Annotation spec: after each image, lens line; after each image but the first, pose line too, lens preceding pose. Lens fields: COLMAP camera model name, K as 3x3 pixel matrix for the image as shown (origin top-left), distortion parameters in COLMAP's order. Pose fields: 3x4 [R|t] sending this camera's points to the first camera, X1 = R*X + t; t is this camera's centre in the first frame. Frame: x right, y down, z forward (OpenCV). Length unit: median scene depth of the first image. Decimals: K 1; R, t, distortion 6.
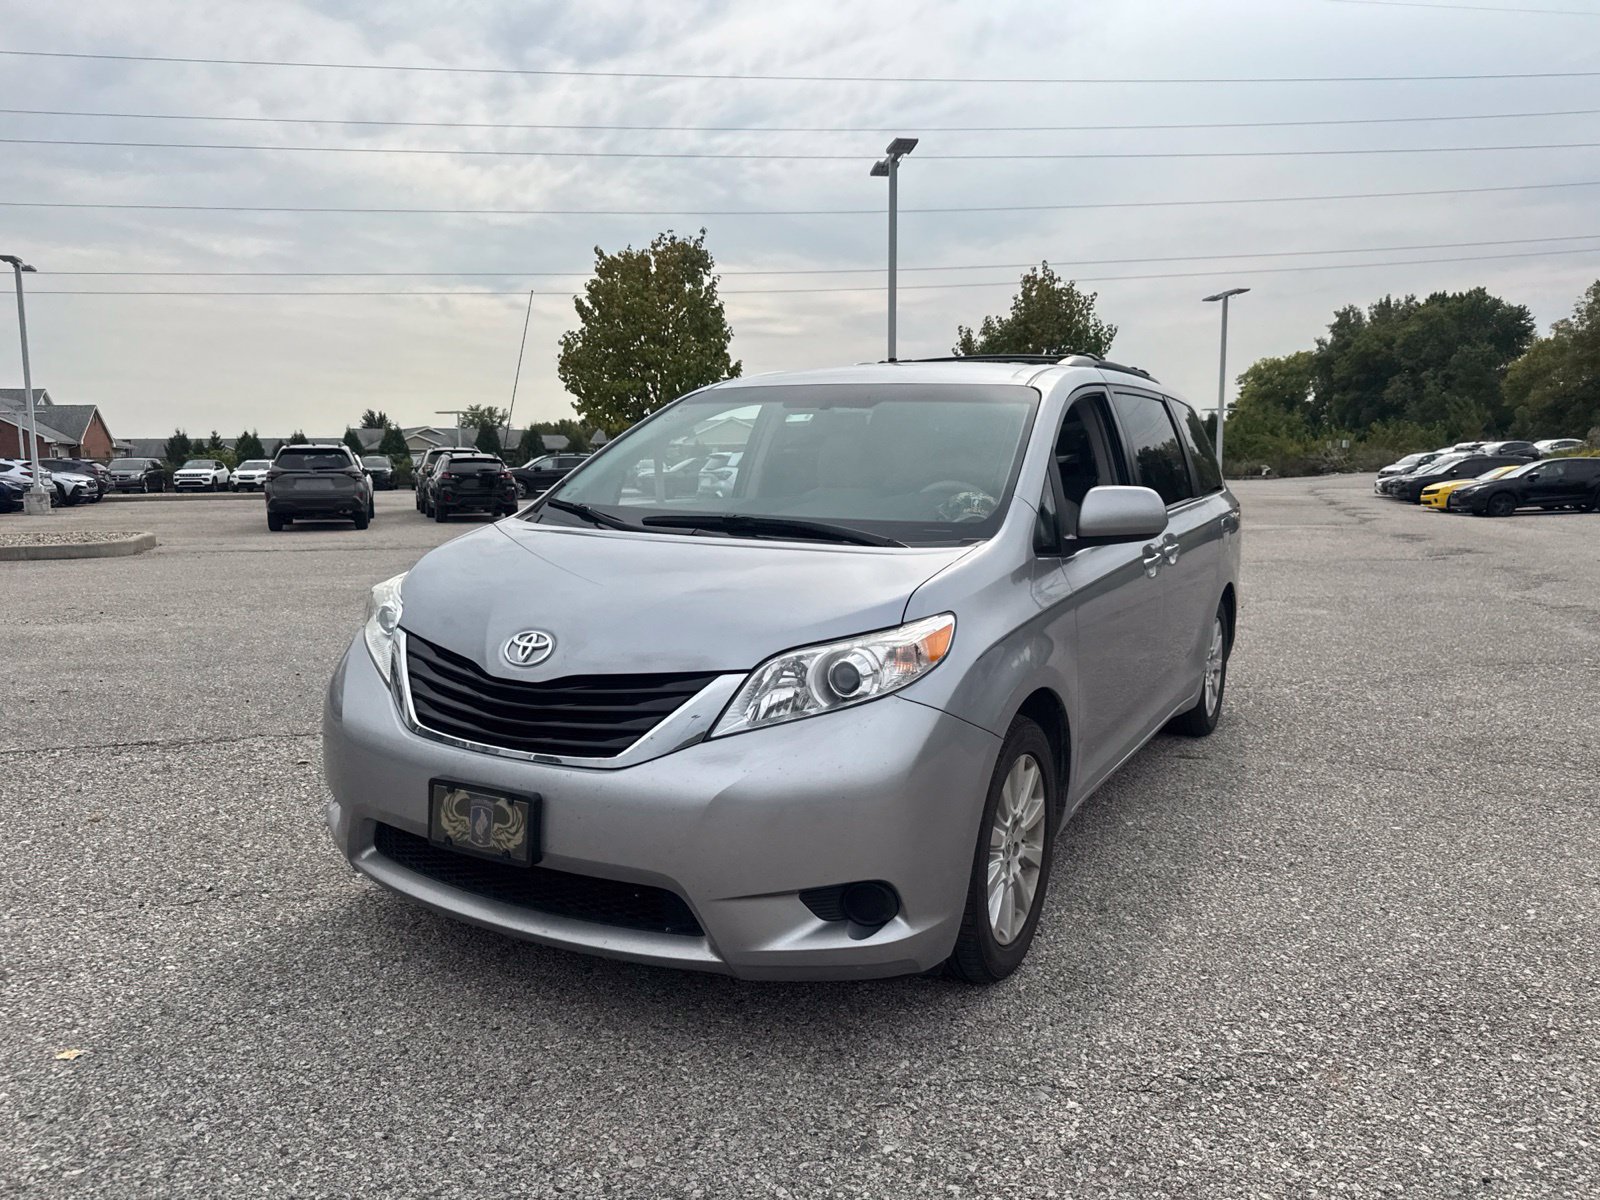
lens RADIAL K [[1123.2, 0, 815.5], [0, 1123.2, 614.7], [0, 0, 1]] dist [0.032468, -0.046847]
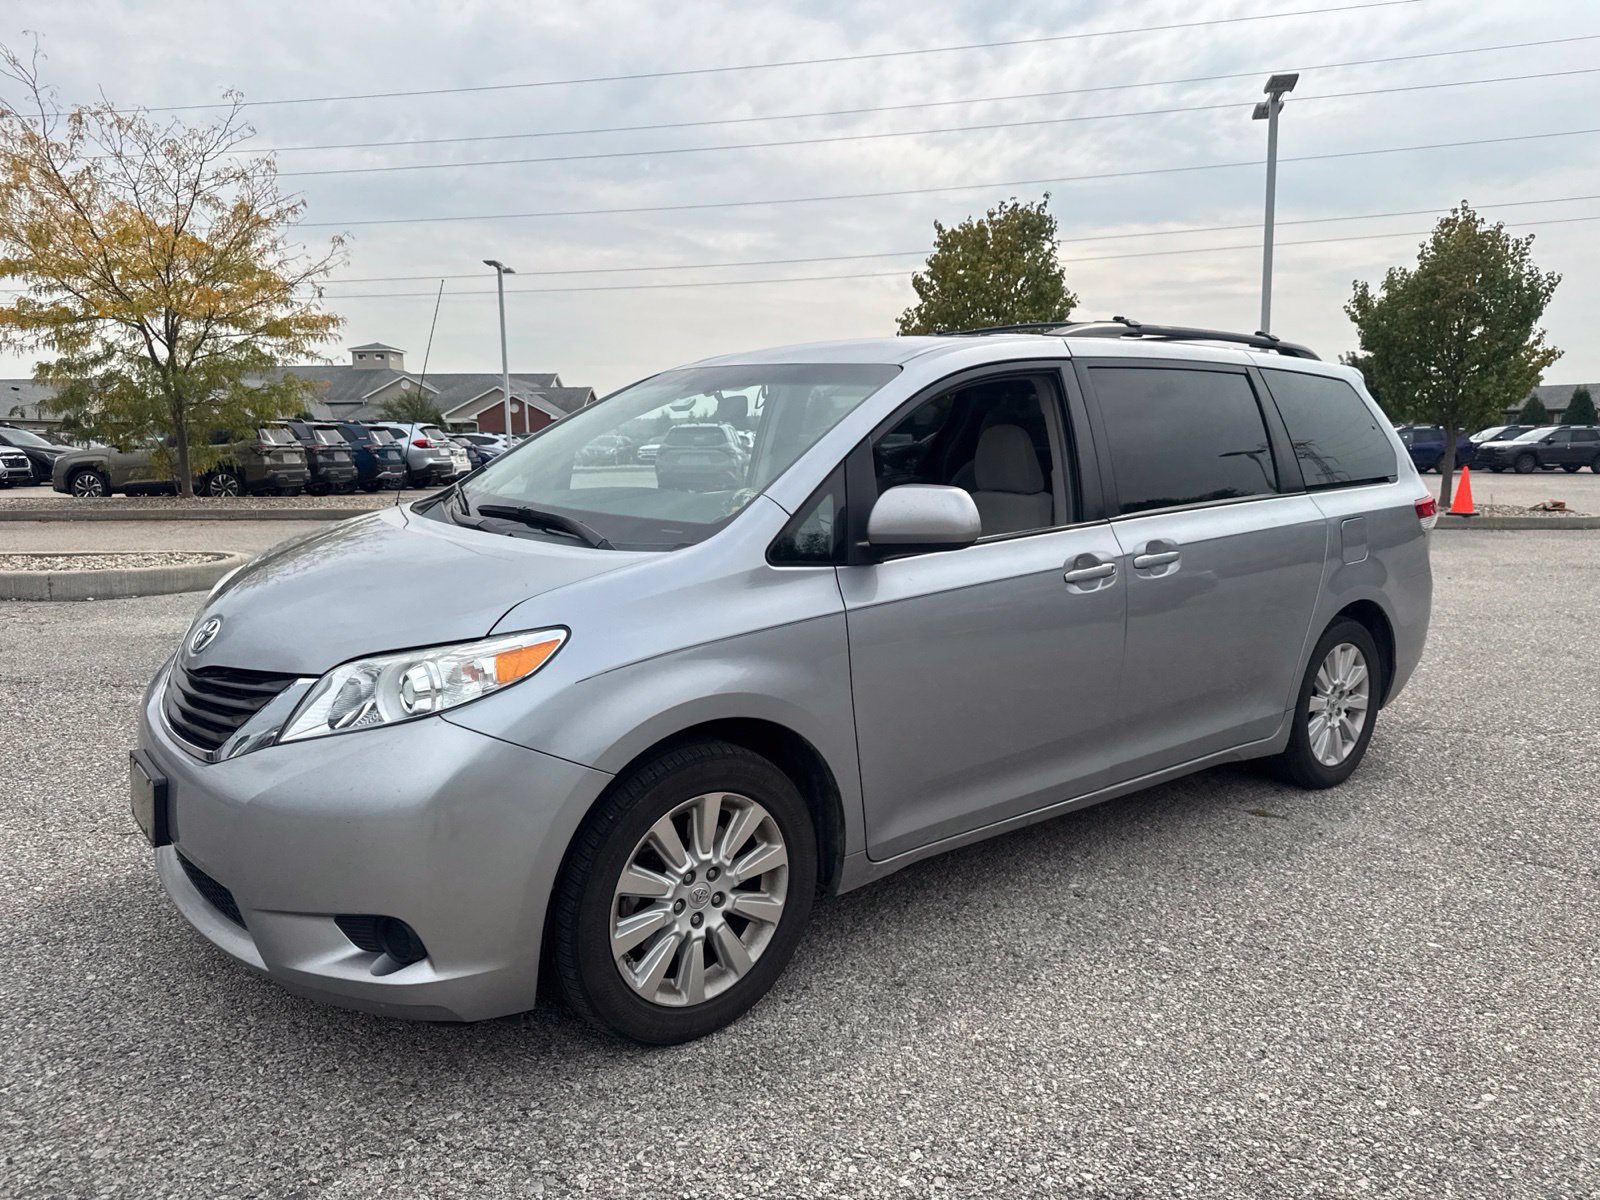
lens RADIAL K [[1123.2, 0, 814.1], [0, 1123.2, 605.5], [0, 0, 1]] dist [0.032468, -0.046847]
pose [[0.926501, 0.058344, -0.371742, 0.487624], [-0.052485, 0.998287, 0.025868, -0.040876], [0.372614, -0.004456, 0.927976, 0.188627]]
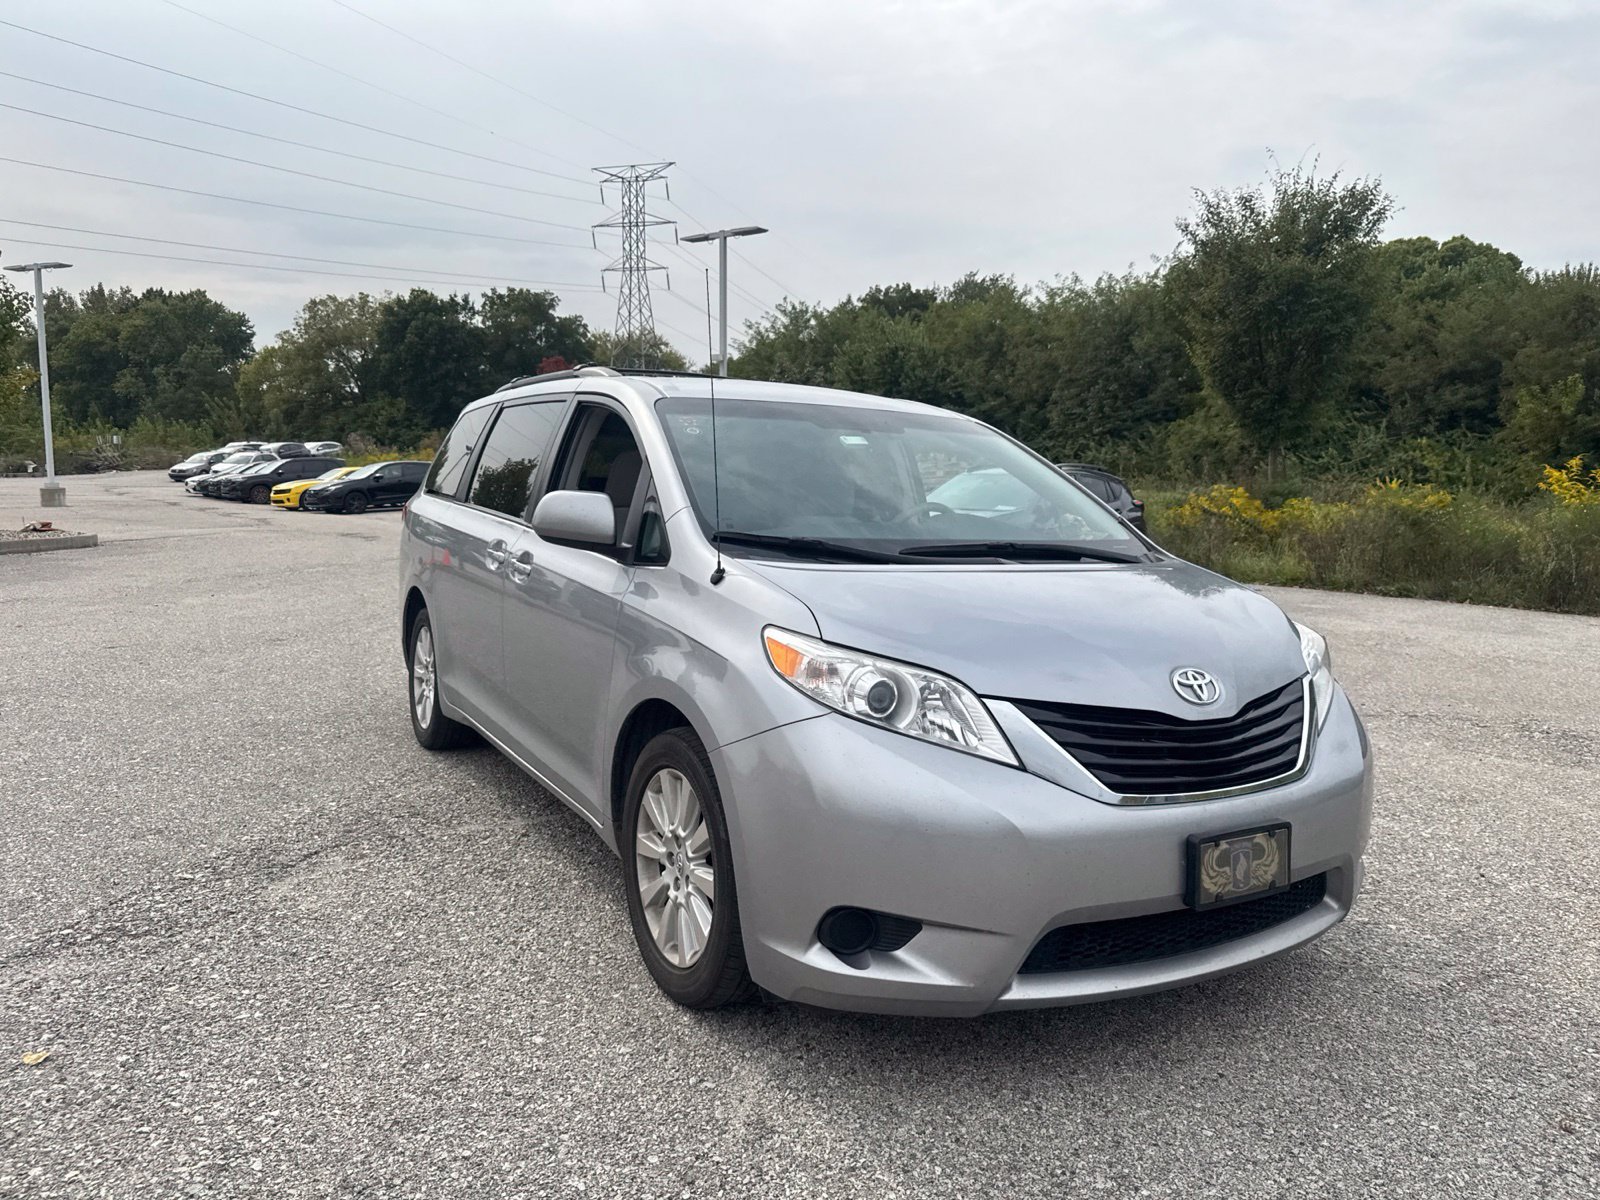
lens RADIAL K [[1123.2, 0, 810.4], [0, 1123.2, 598.9], [0, 0, 1]] dist [0.032468, -0.046847]
pose [[0.515126, -0.086333, 0.852755, -0.965855], [0.095970, 0.994468, 0.042707, -0.092110], [-0.851725, 0.059840, 0.520561, 0.586059]]
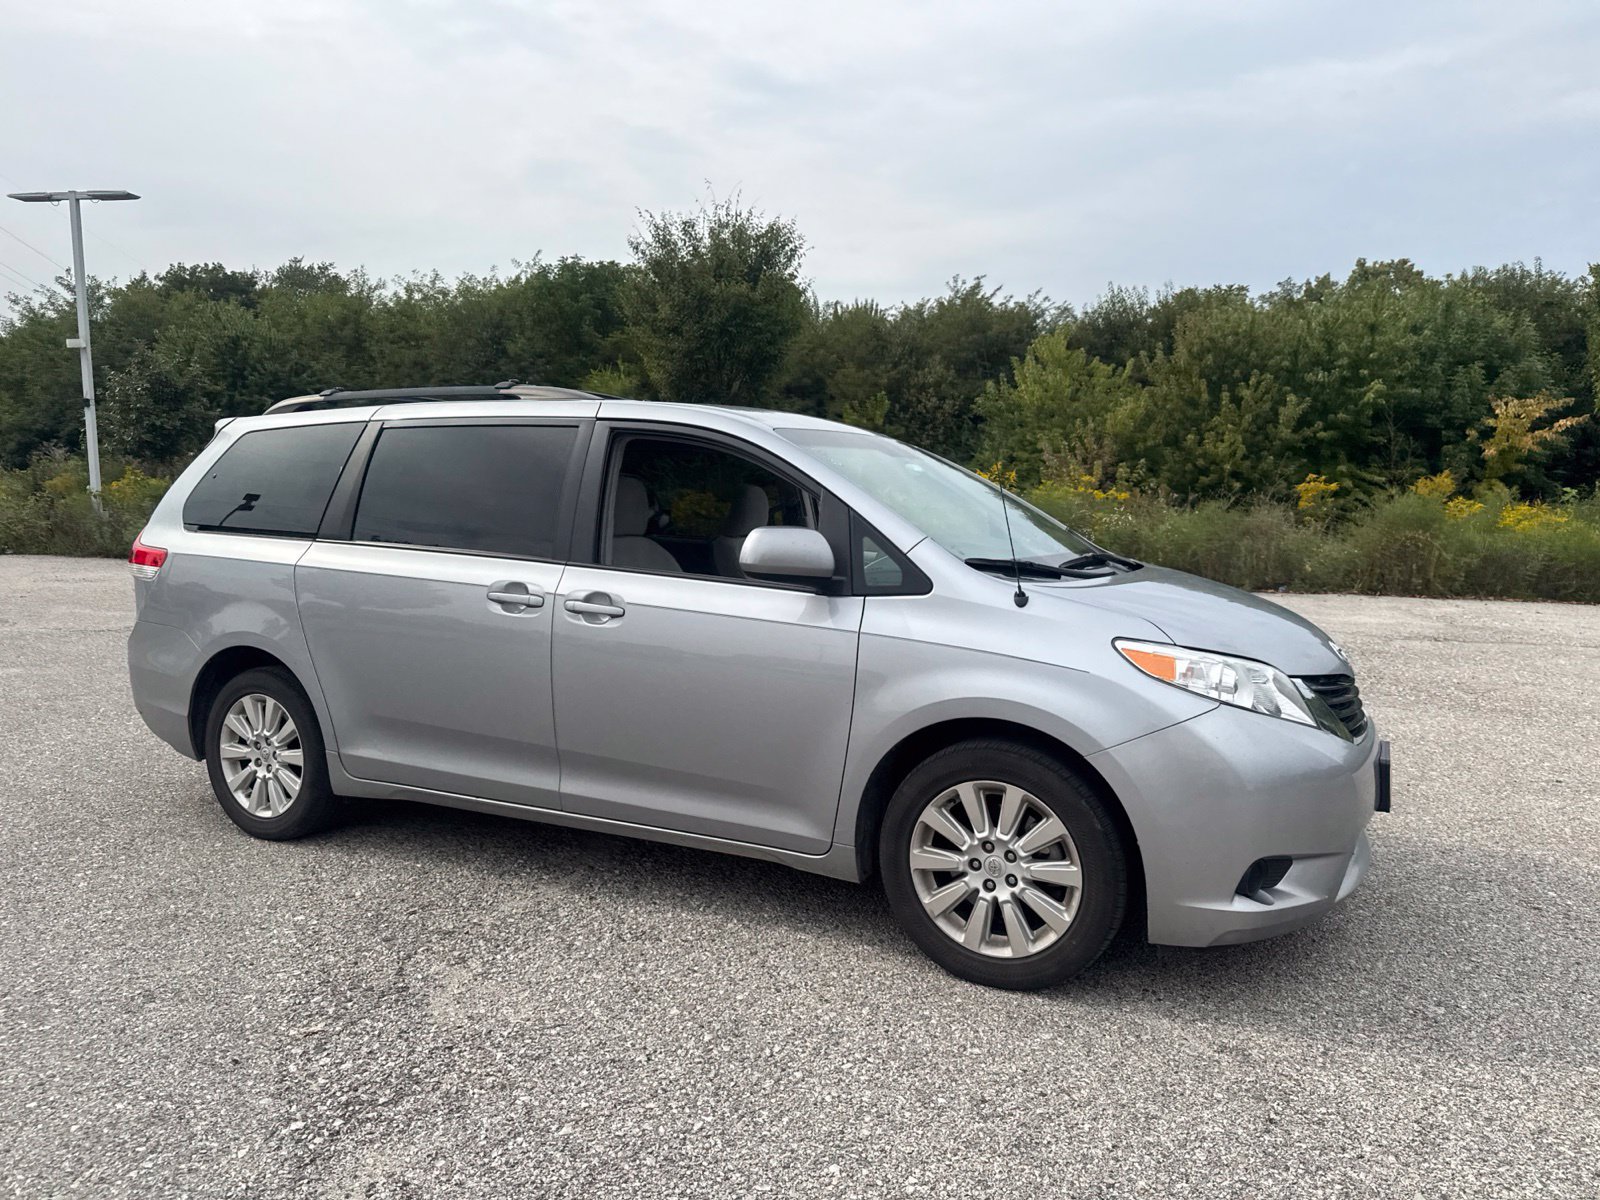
lens RADIAL K [[1123.2, 0, 806.0], [0, 1123.2, 616.4], [0, 0, 1]] dist [0.032468, -0.046847]
pose [[-0.029329, -0.120493, 0.992281, -1.192999], [0.133353, 0.983362, 0.123352, -0.200906], [-0.990634, 0.135942, -0.012773, 1.248585]]
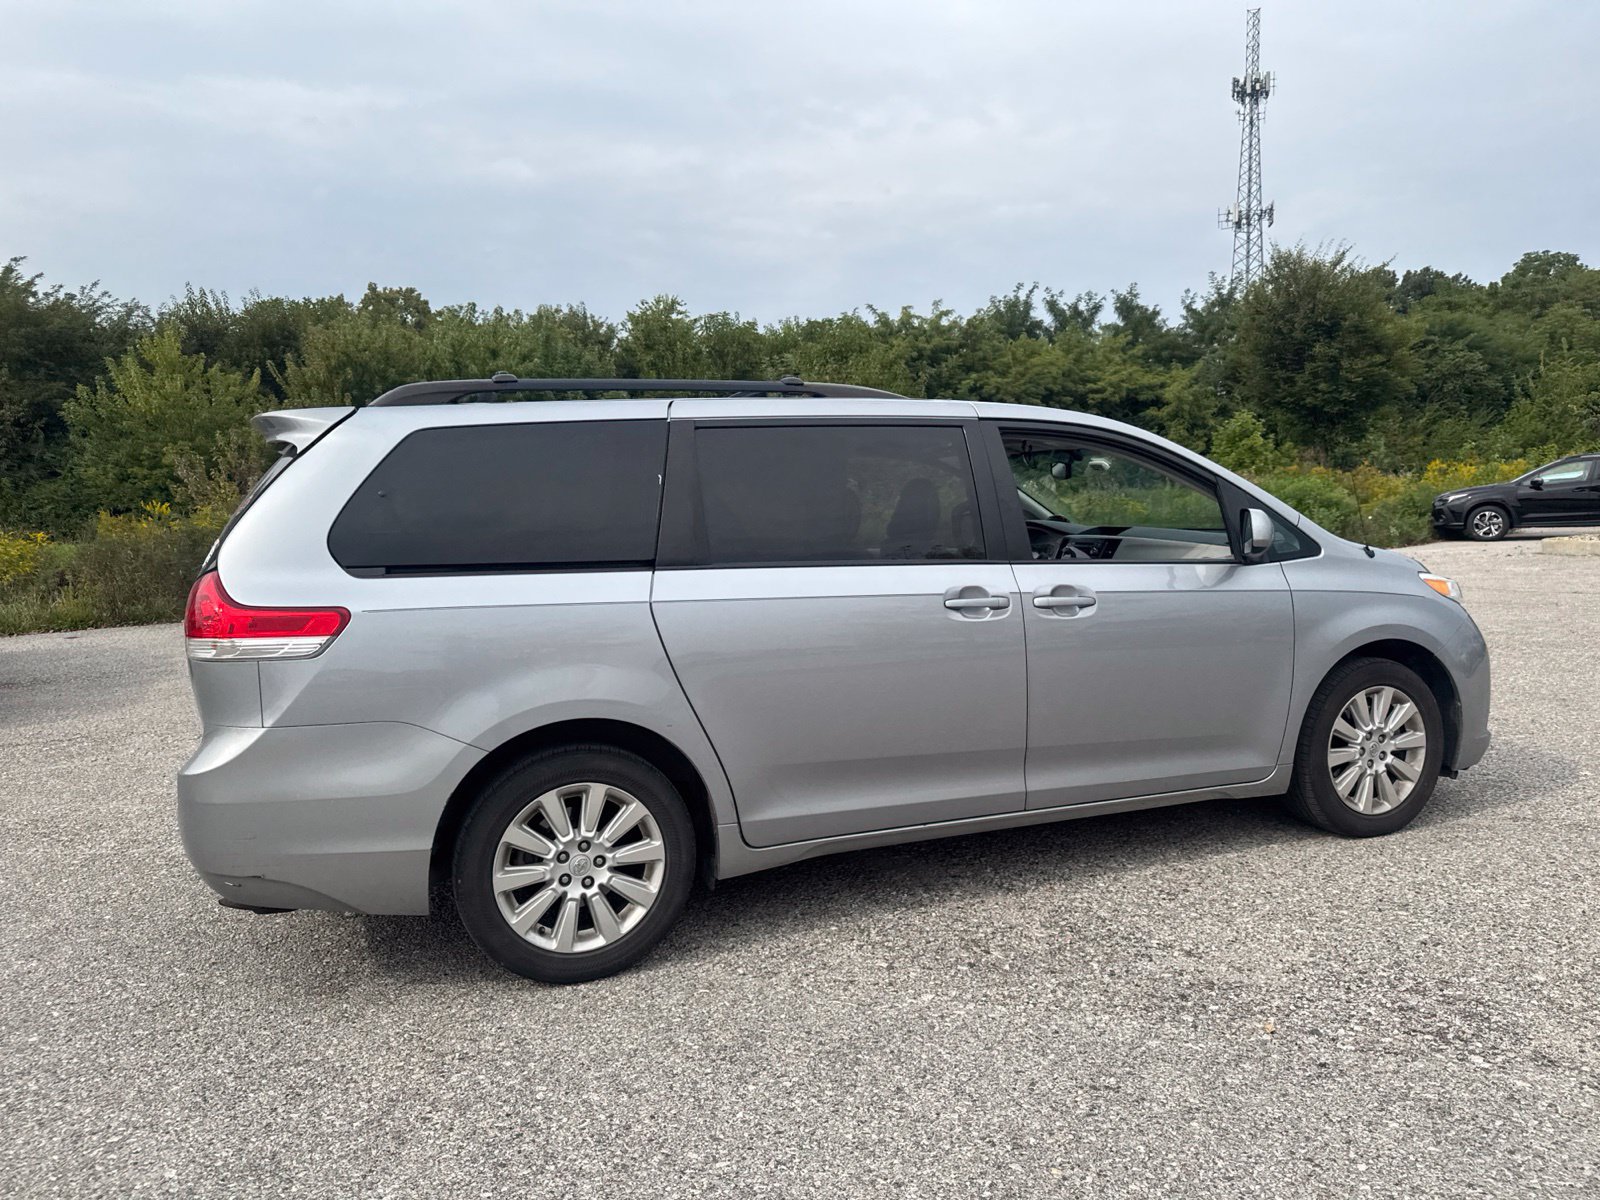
lens RADIAL K [[1123.2, 0, 807.0], [0, 1123.2, 607.1], [0, 0, 1]] dist [0.032468, -0.046847]
pose [[-0.753445, -0.051445, 0.655495, -0.660017], [0.115835, 0.970956, 0.209348, -0.356543], [-0.647226, 0.233662, -0.725603, 2.387912]]
